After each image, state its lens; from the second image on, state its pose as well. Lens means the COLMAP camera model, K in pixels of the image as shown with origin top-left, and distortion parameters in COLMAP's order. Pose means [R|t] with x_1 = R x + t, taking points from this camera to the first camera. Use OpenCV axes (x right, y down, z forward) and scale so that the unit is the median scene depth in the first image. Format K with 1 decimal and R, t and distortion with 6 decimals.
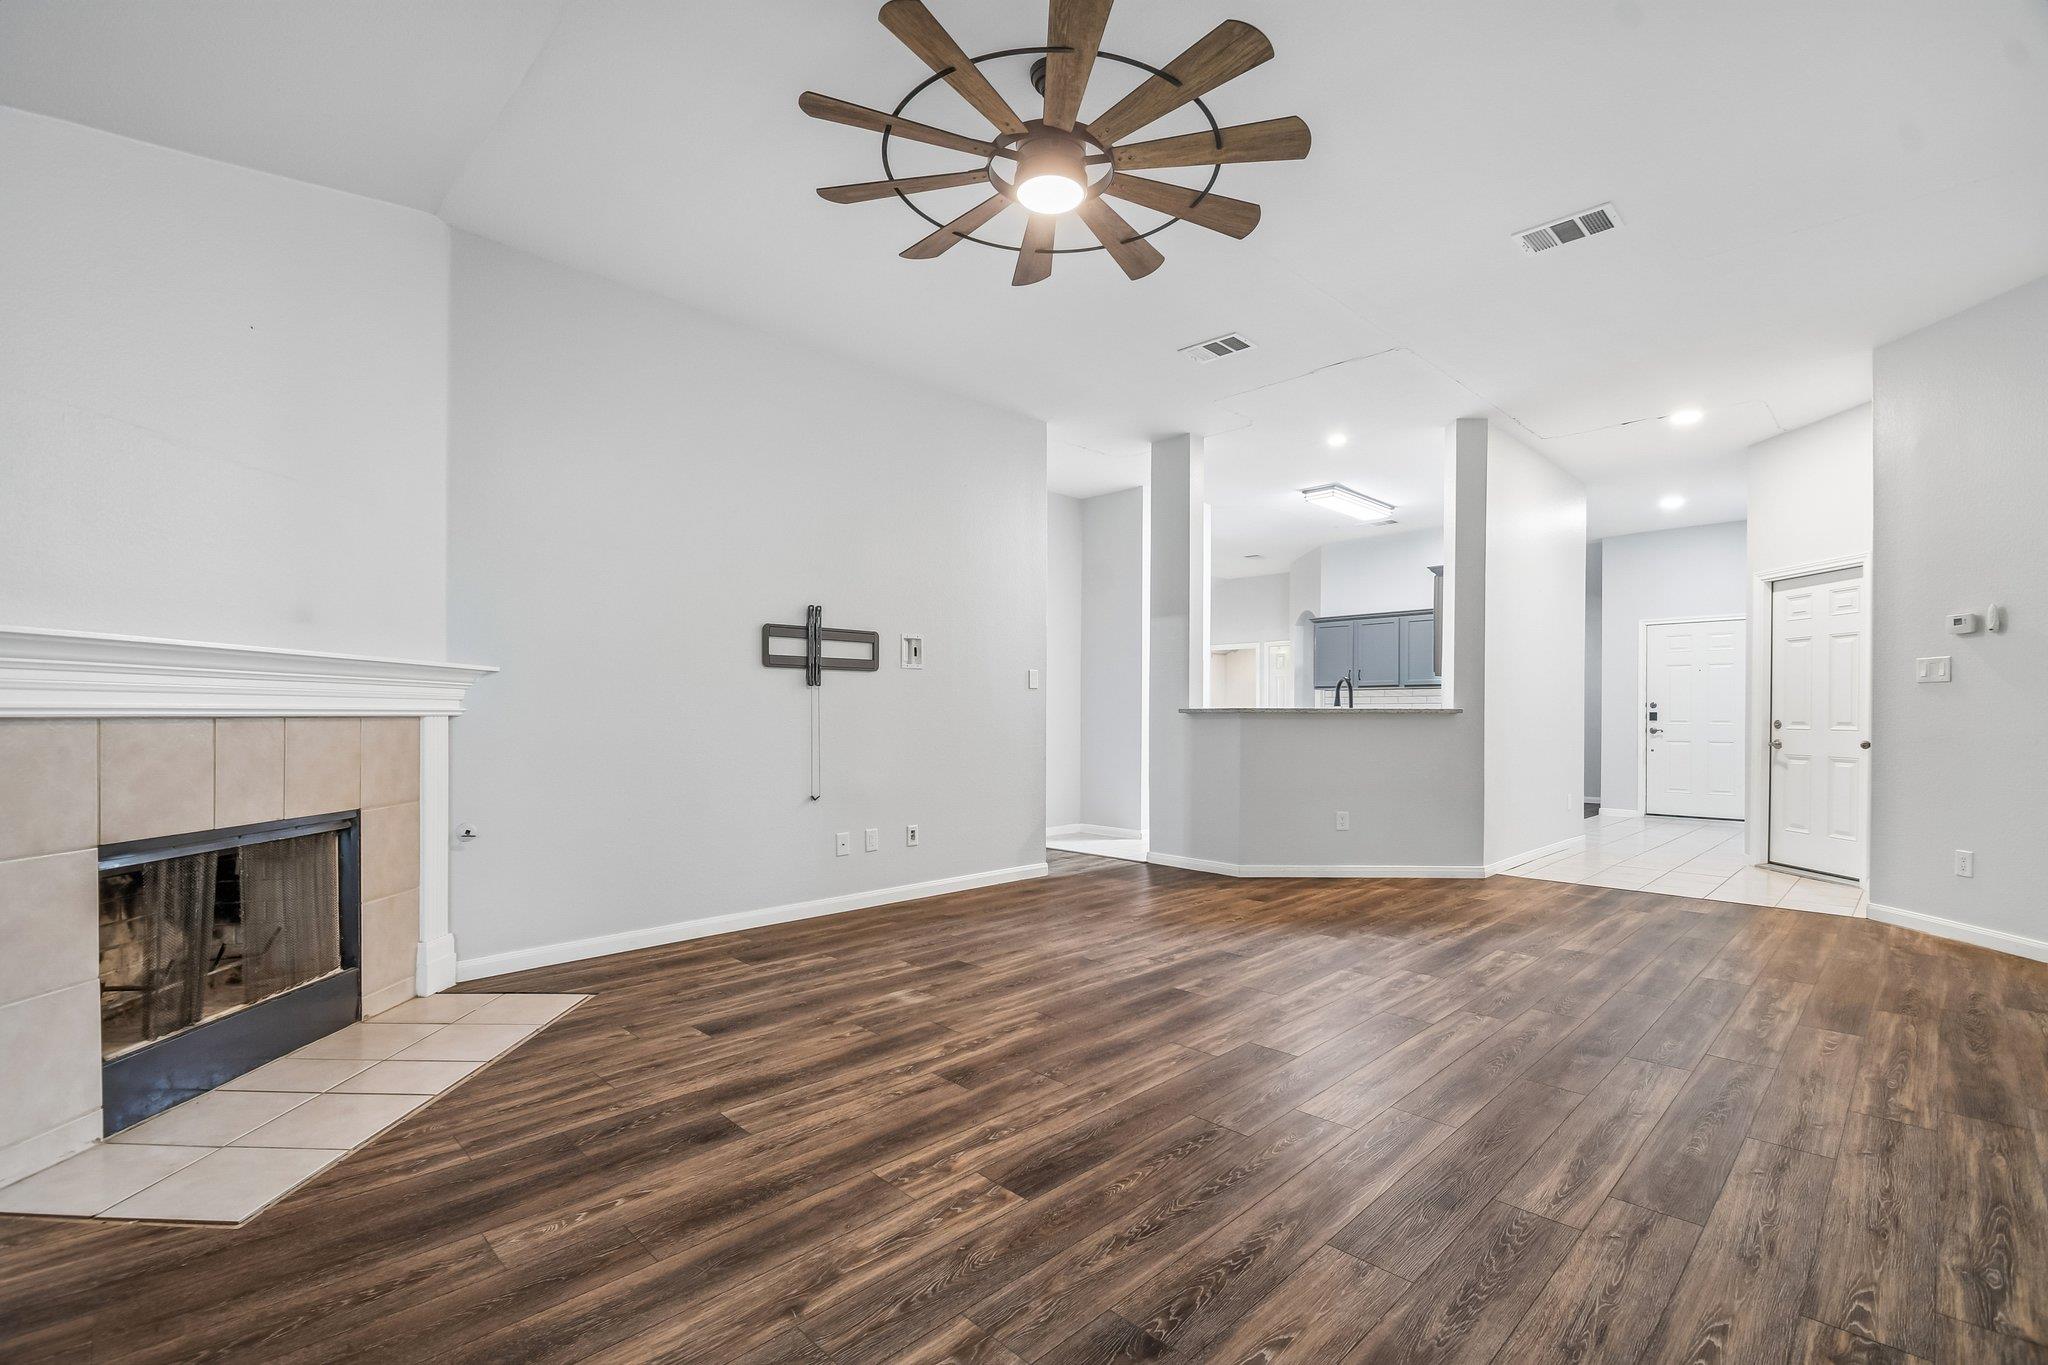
lens RADIAL K [[901.1, 0, 1015.9], [0, 901.1, 717.3], [0, 0, 1]] dist [0.010376, -0.013565]
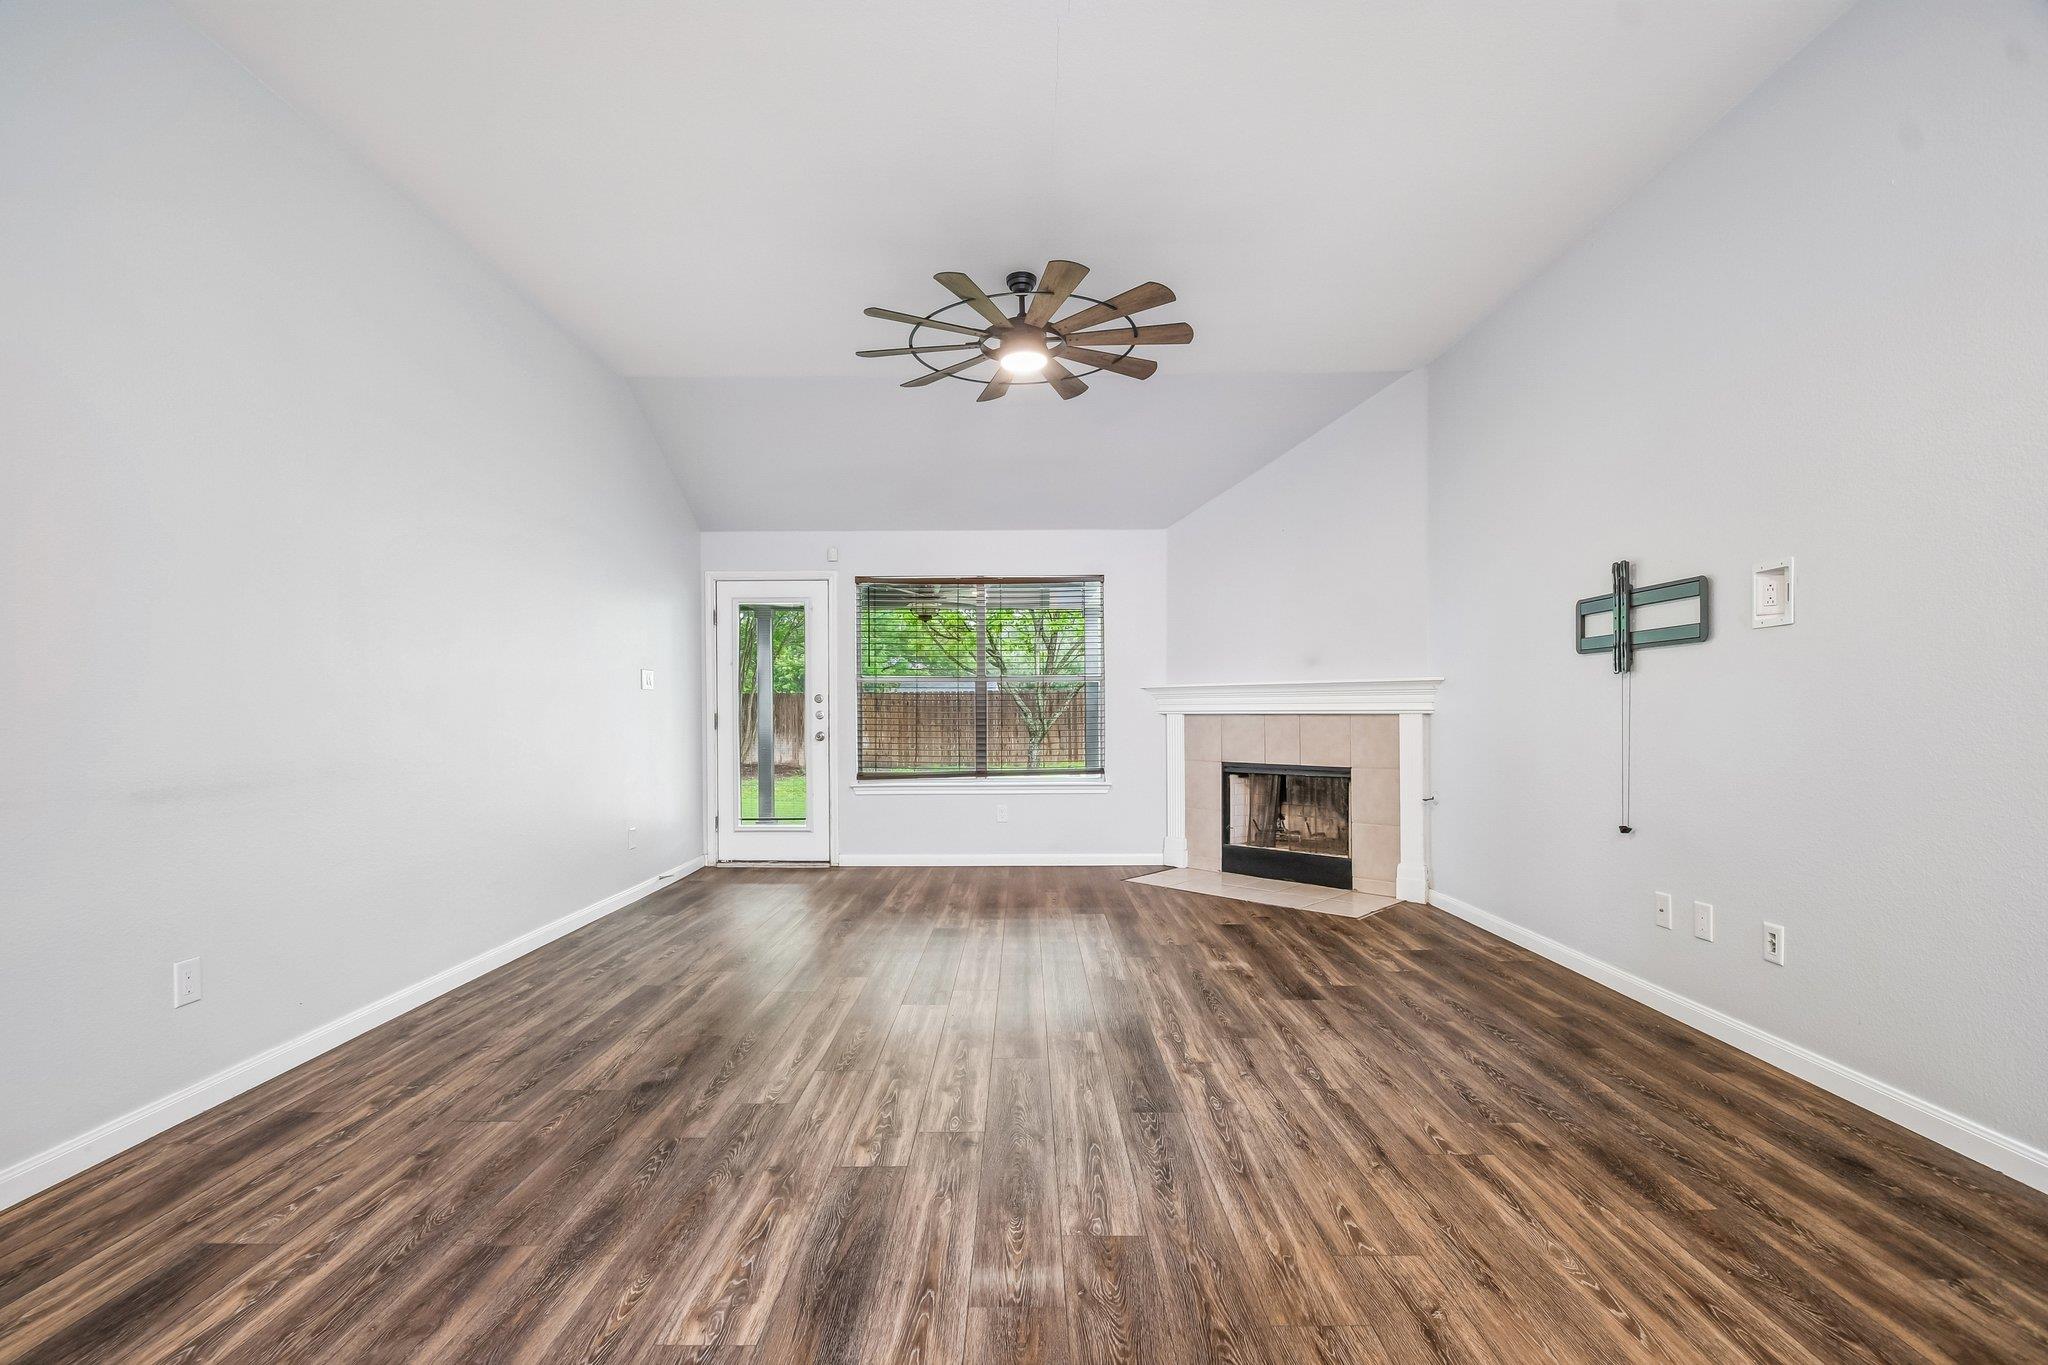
lens RADIAL K [[893.6, 0, 1019.8], [0, 893.6, 724.5], [0, 0, 1]] dist [0.001034, -0.000196]
pose [[-0.700065, 0.013005, -0.713960, 0.717425], [0.001461, 0.999858, 0.016780, -0.007907], [0.714077, 0.010704, -0.699985, 1.334156]]
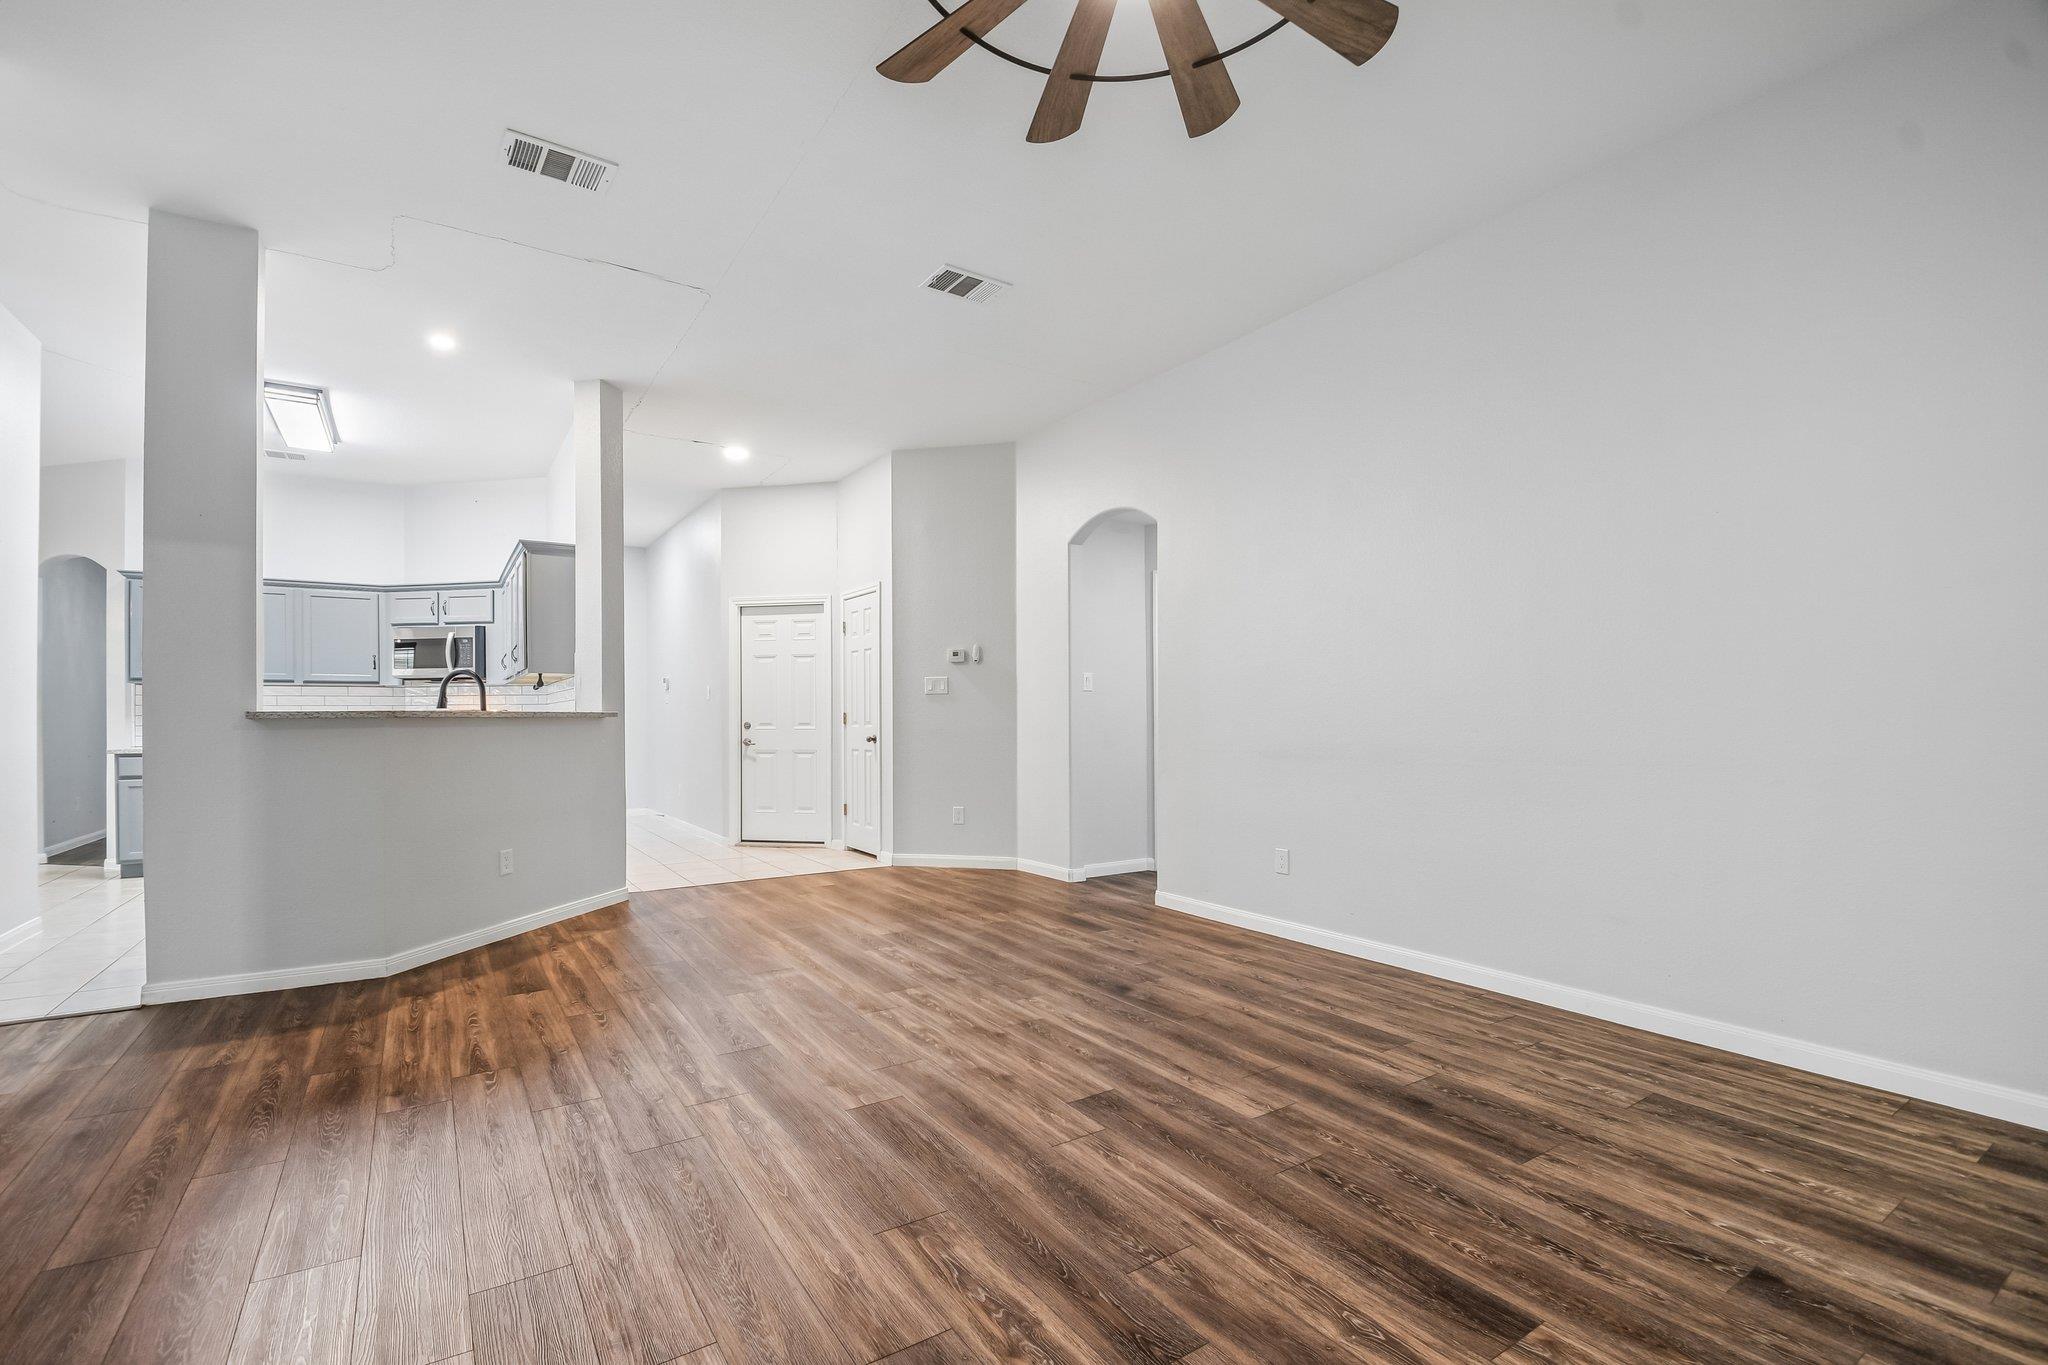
lens RADIAL K [[901.1, 0, 1015.9], [0, 901.1, 717.3], [0, 0, 1]] dist [0.010376, -0.013565]
pose [[0.187049, -0.002917, 0.982346, -0.420108], [0.008429, 0.999964, 0.001364, -0.002991], [-0.982314, 0.008025, 0.187067, 0.639993]]
